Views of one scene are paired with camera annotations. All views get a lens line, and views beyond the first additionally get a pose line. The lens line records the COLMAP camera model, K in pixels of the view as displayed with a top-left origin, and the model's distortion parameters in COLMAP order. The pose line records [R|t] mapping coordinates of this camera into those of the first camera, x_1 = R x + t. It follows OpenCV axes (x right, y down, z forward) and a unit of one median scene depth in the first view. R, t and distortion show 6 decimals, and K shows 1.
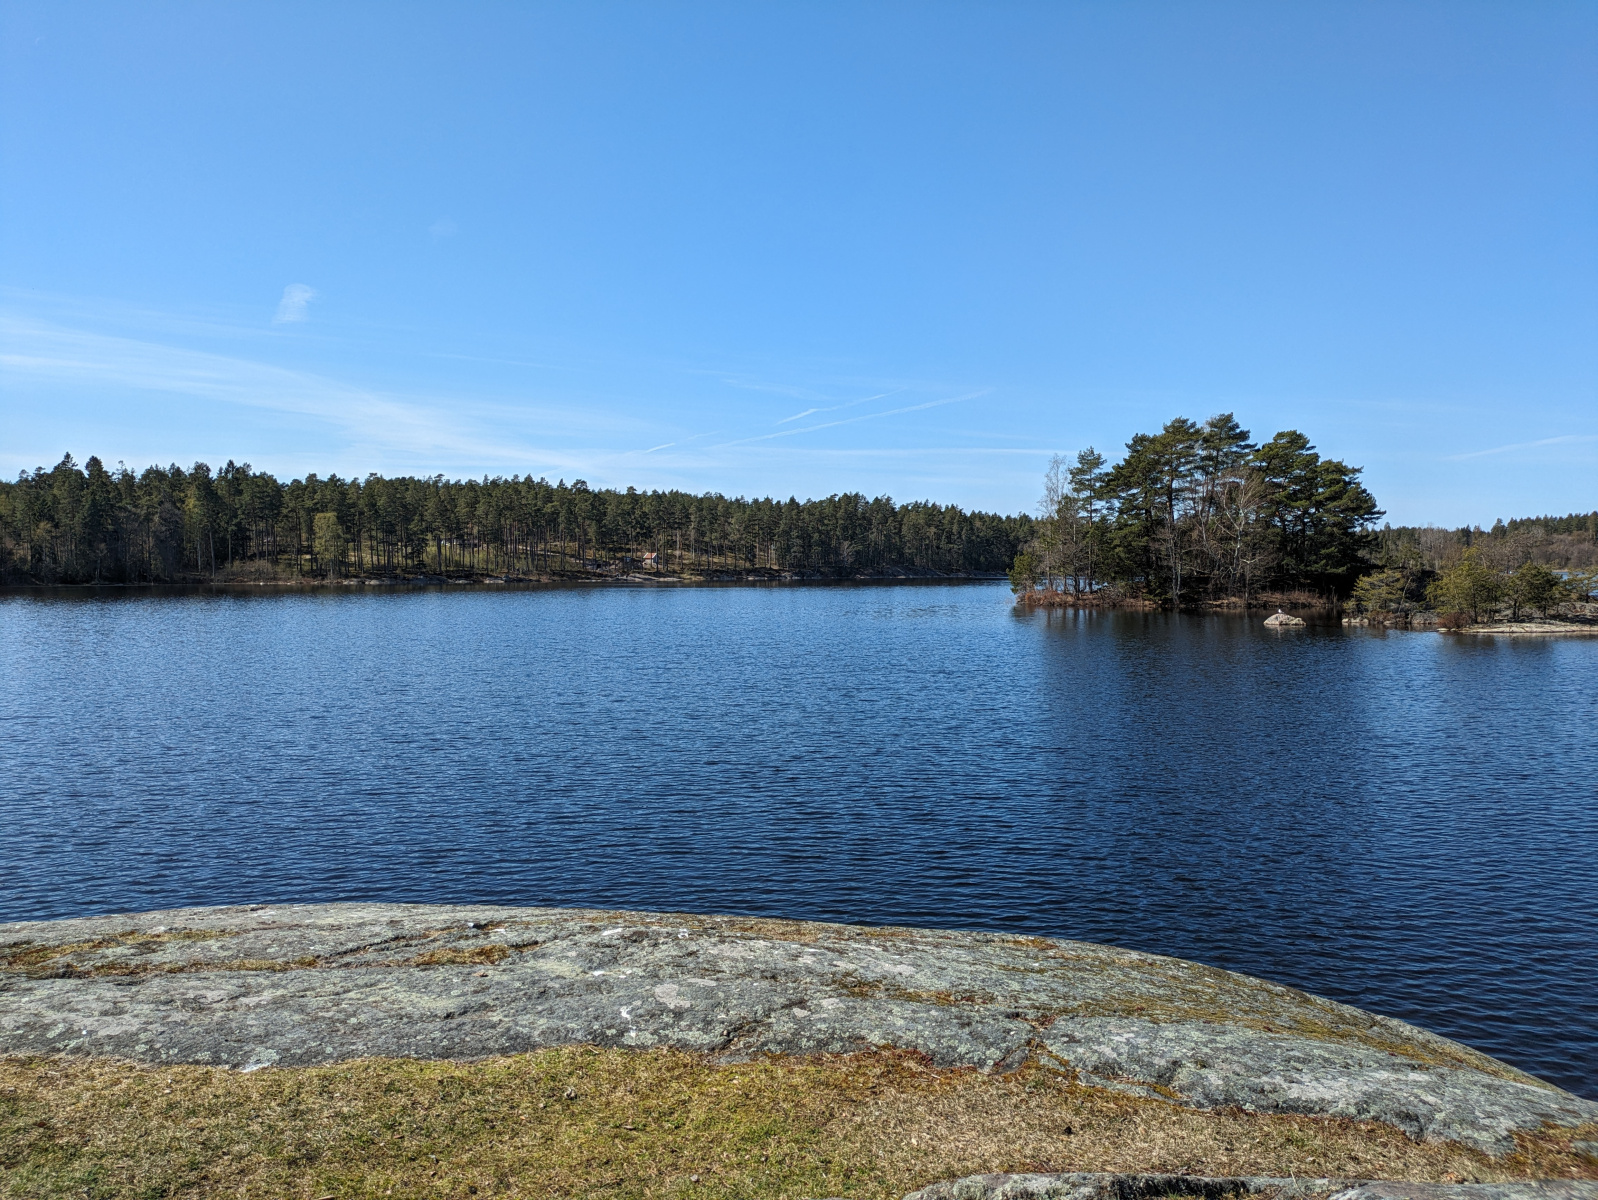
lens RADIAL K [[1105.8, 0, 799.0], [0, 1105.8, 600.0], [0, 0, 1]] dist [0.005274, -0.033625]
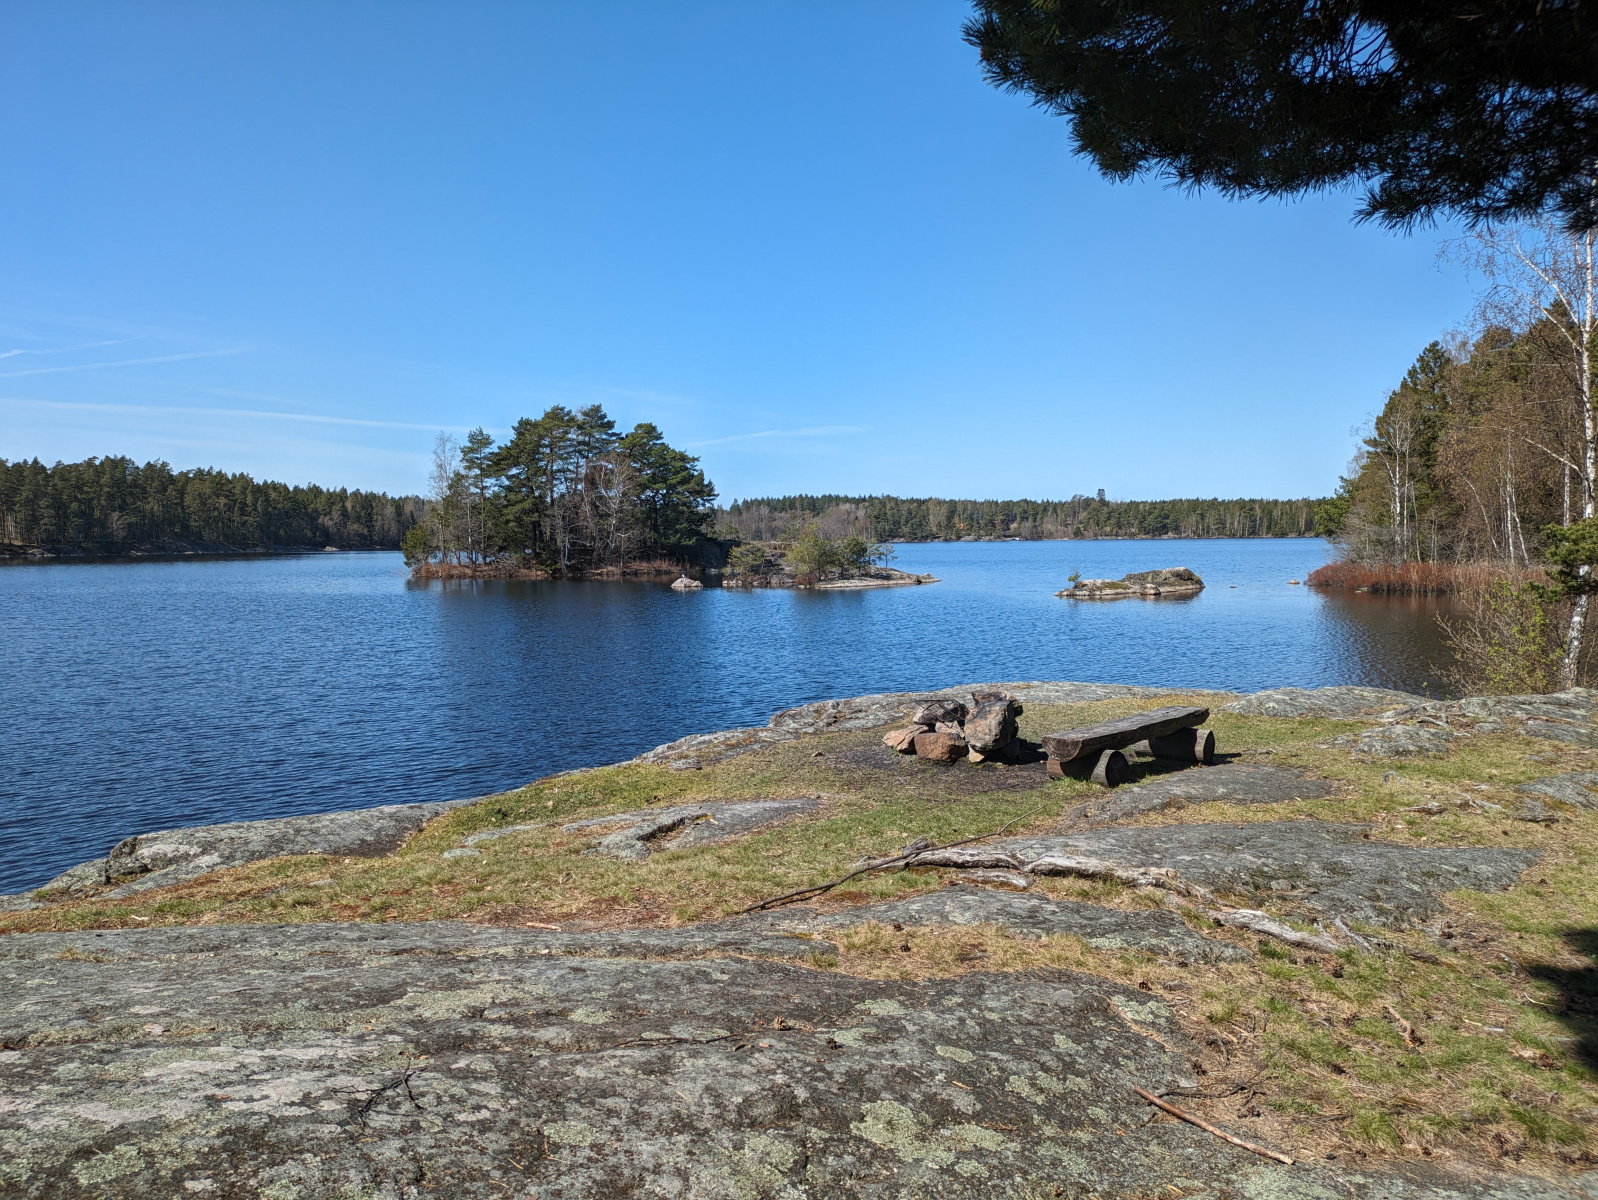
lens RADIAL K [[1105.8, 0, 799.0], [0, 1105.8, 600.0], [0, 0, 1]] dist [0.005274, -0.033625]
pose [[0.806937, -0.035301, 0.589582, -0.120837], [0.021228, 0.999301, 0.030779, 0.001212], [-0.590256, -0.012322, 0.807122, -0.040852]]
